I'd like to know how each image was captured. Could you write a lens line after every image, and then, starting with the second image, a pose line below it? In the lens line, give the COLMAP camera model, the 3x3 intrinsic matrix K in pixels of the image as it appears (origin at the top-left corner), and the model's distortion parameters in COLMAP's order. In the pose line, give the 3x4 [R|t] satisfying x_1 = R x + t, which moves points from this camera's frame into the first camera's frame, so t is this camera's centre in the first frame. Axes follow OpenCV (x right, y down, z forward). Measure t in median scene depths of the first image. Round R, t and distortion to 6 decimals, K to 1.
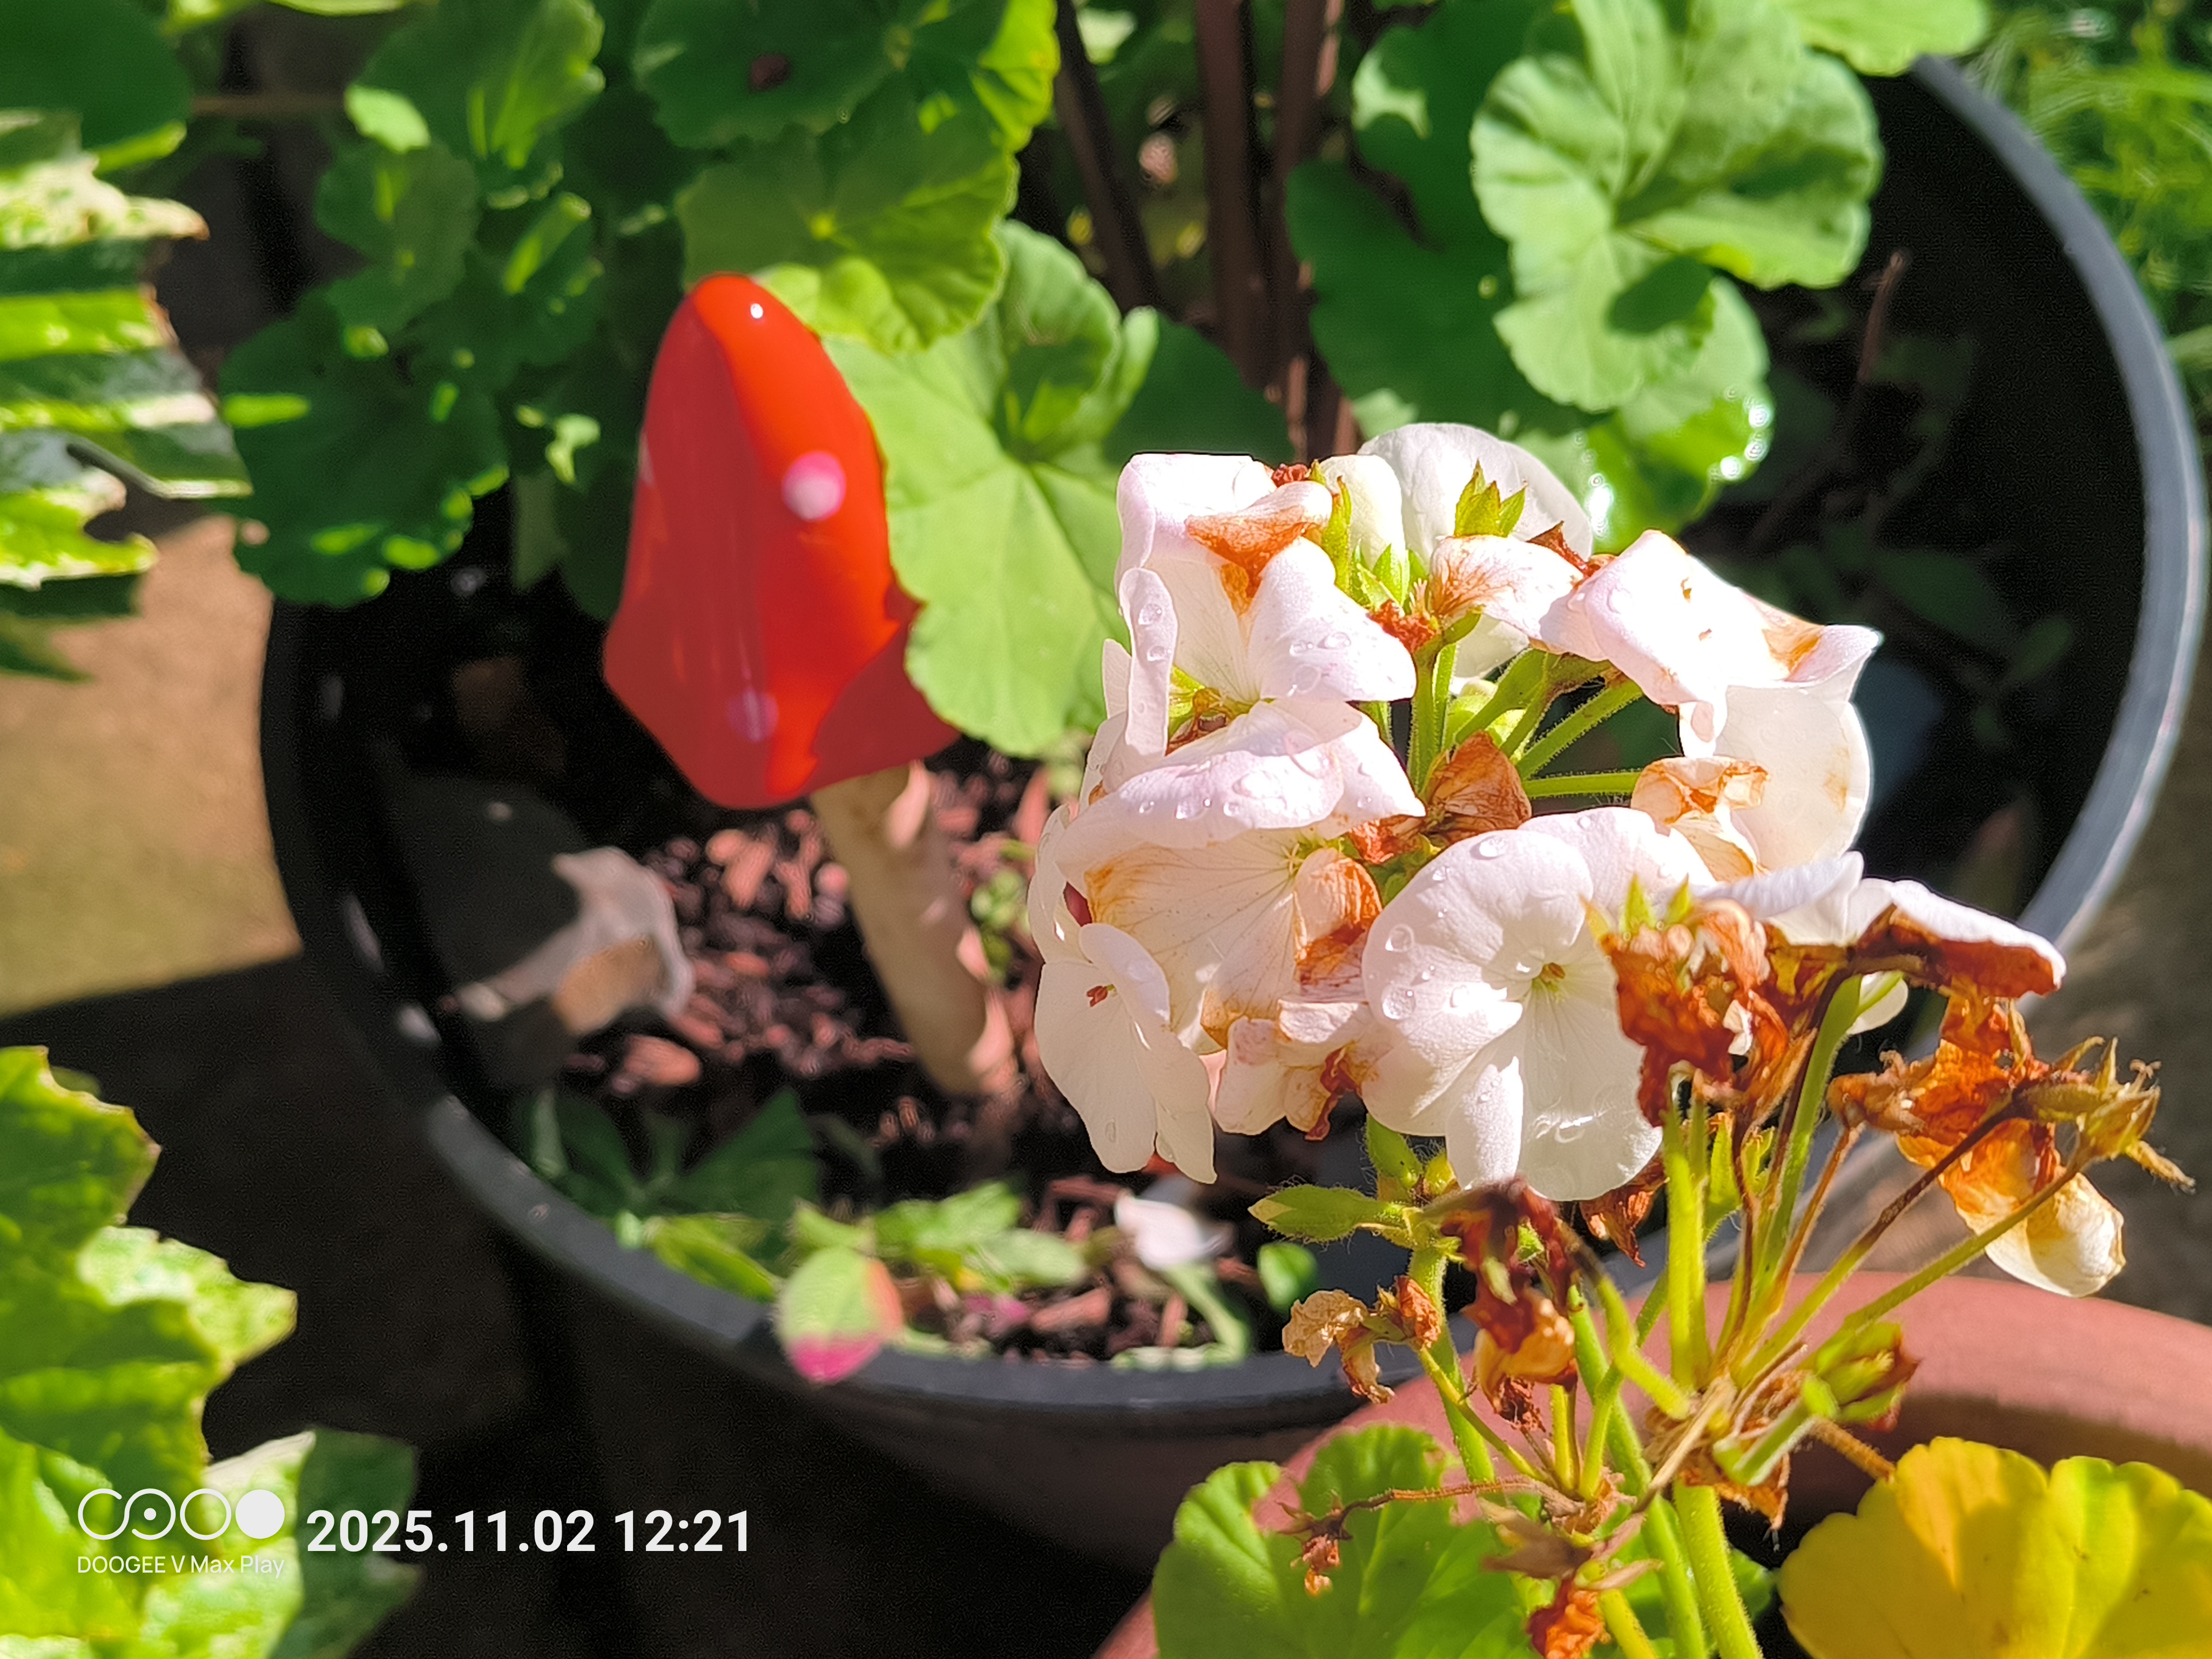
lens RADIAL K [[1926.1, 0, 1111.3], [0, 1926.1, 827.3], [0, 0, 1]] dist [-0.011129, -0.003428]
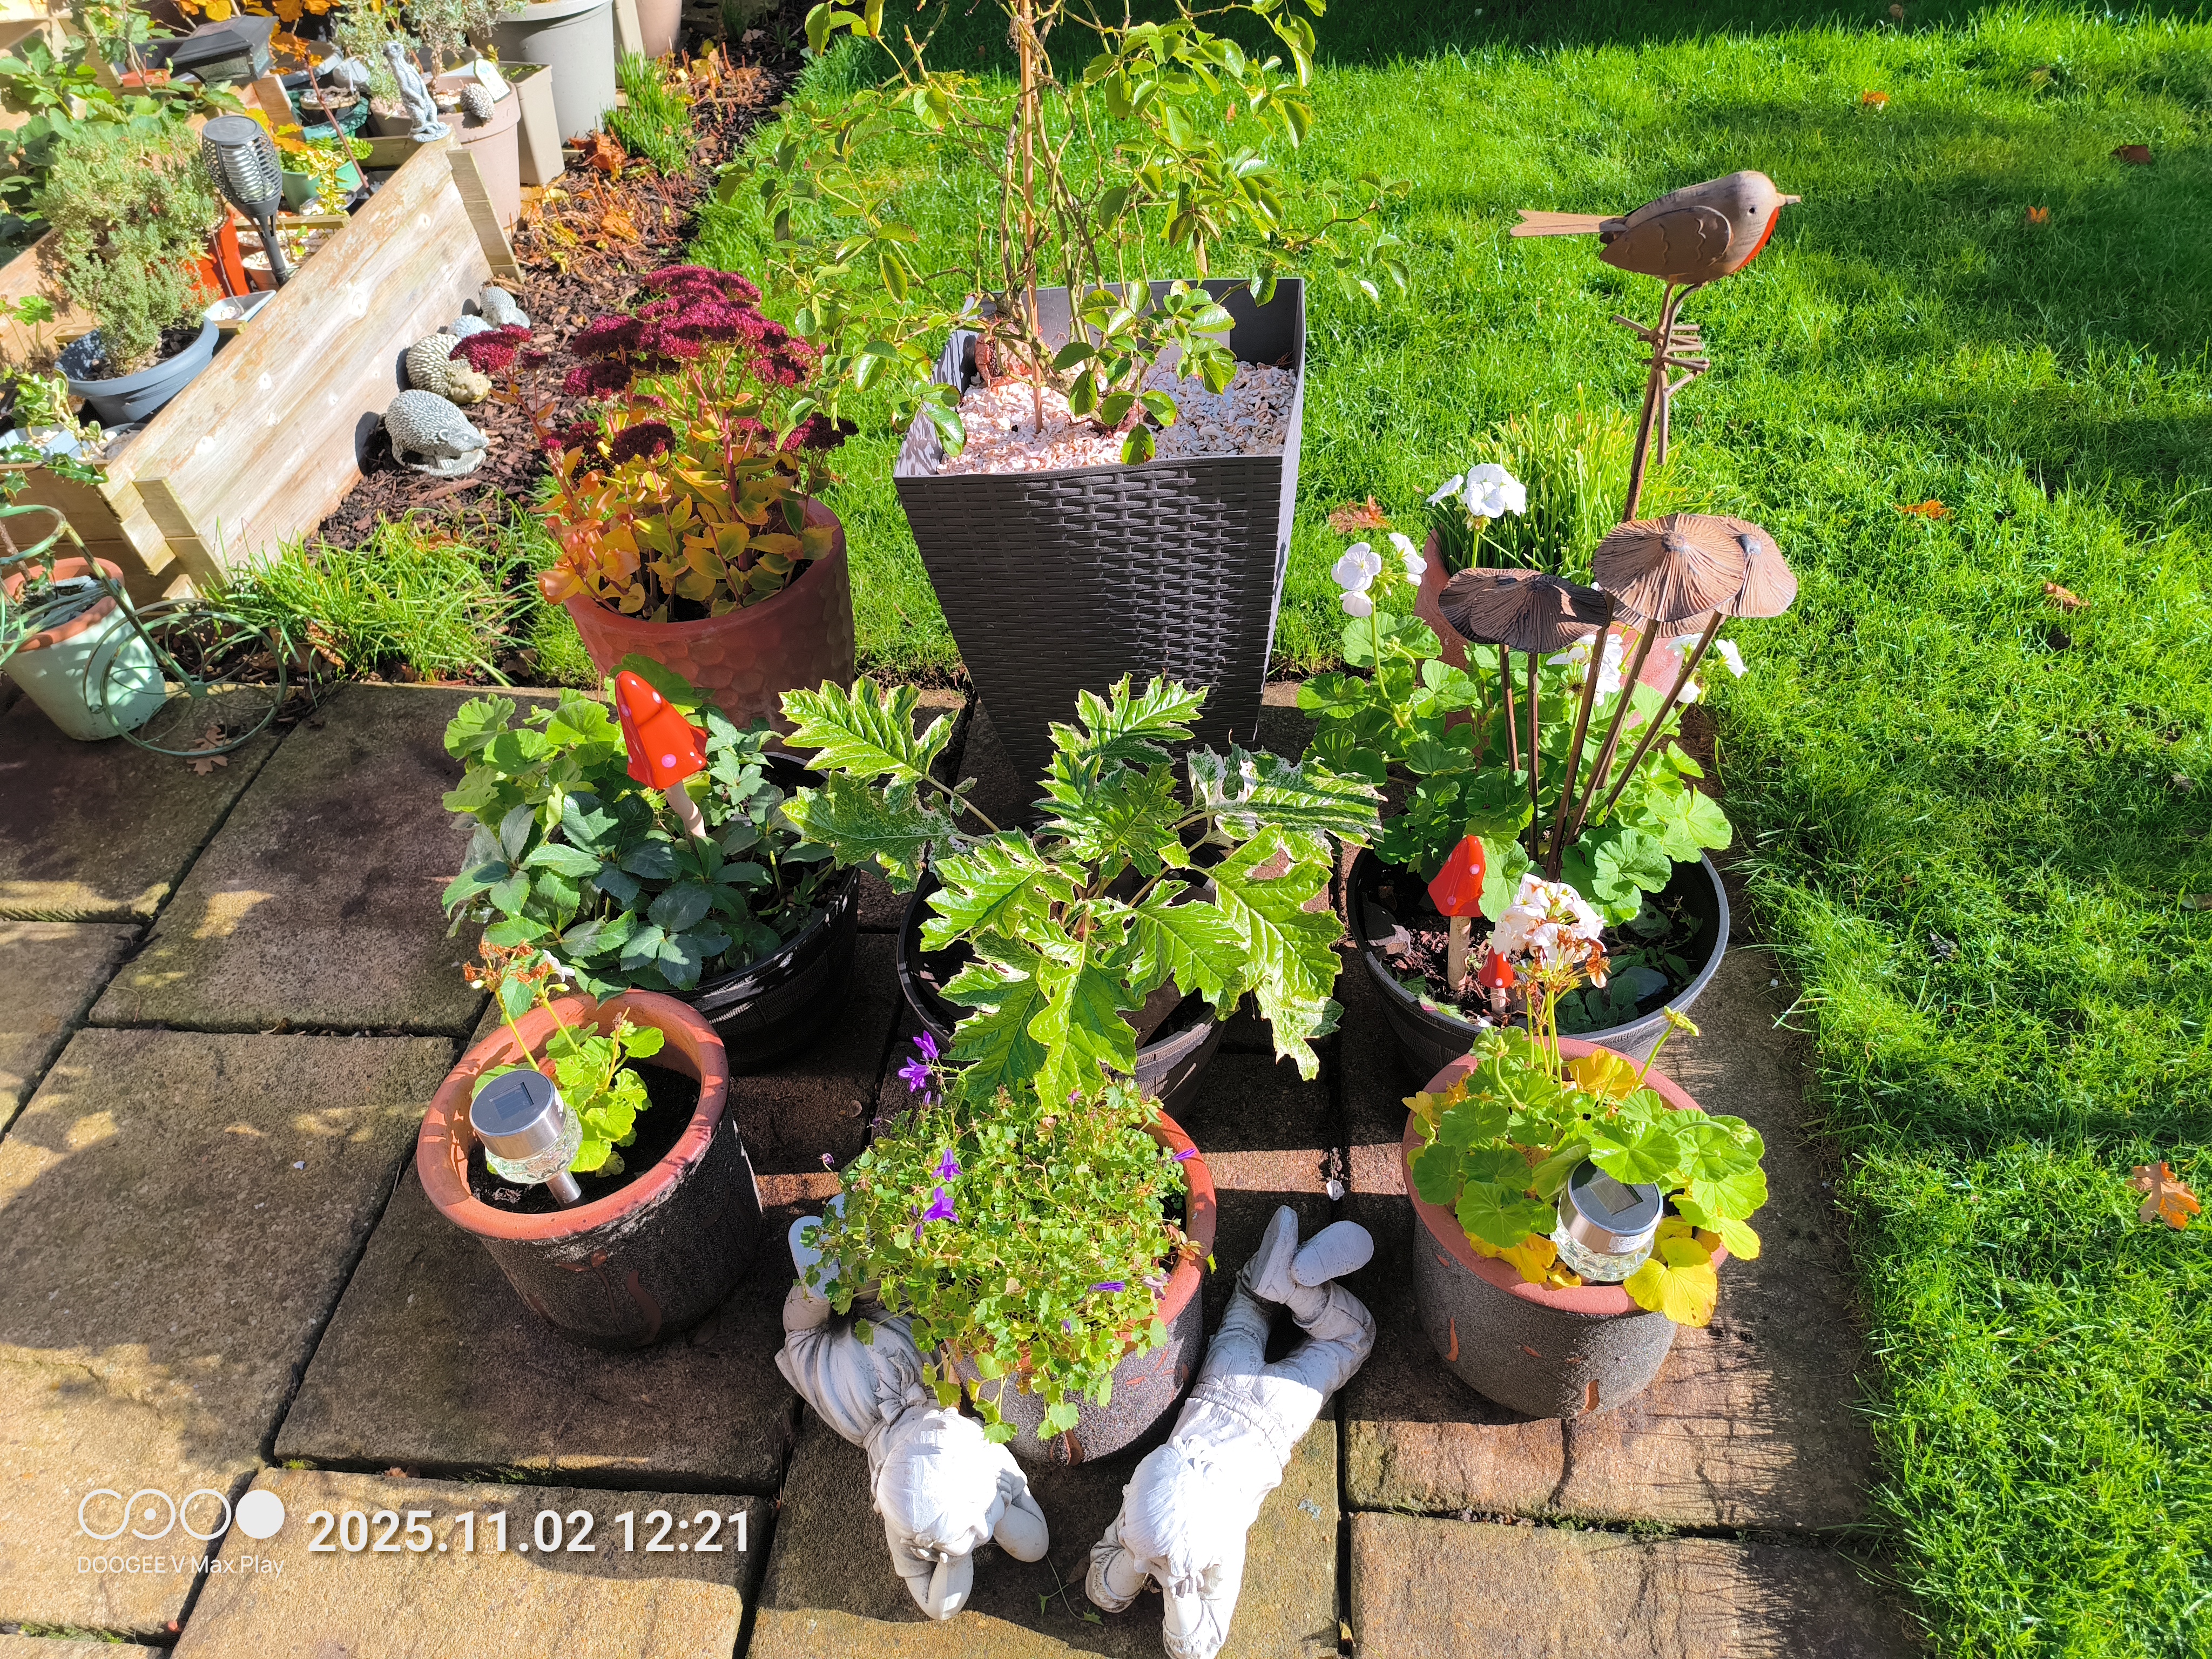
lens RADIAL K [[1926.1, 0, 1107.6], [0, 1926.1, 834.2], [0, 0, 1]] dist [-0.011129, -0.003428]
pose [[0.930299, 0.301287, -0.209211, 0.013165], [-0.344816, 0.912835, -0.218711, 1.361684], [0.125080, 0.275606, 0.953098, -4.680848]]
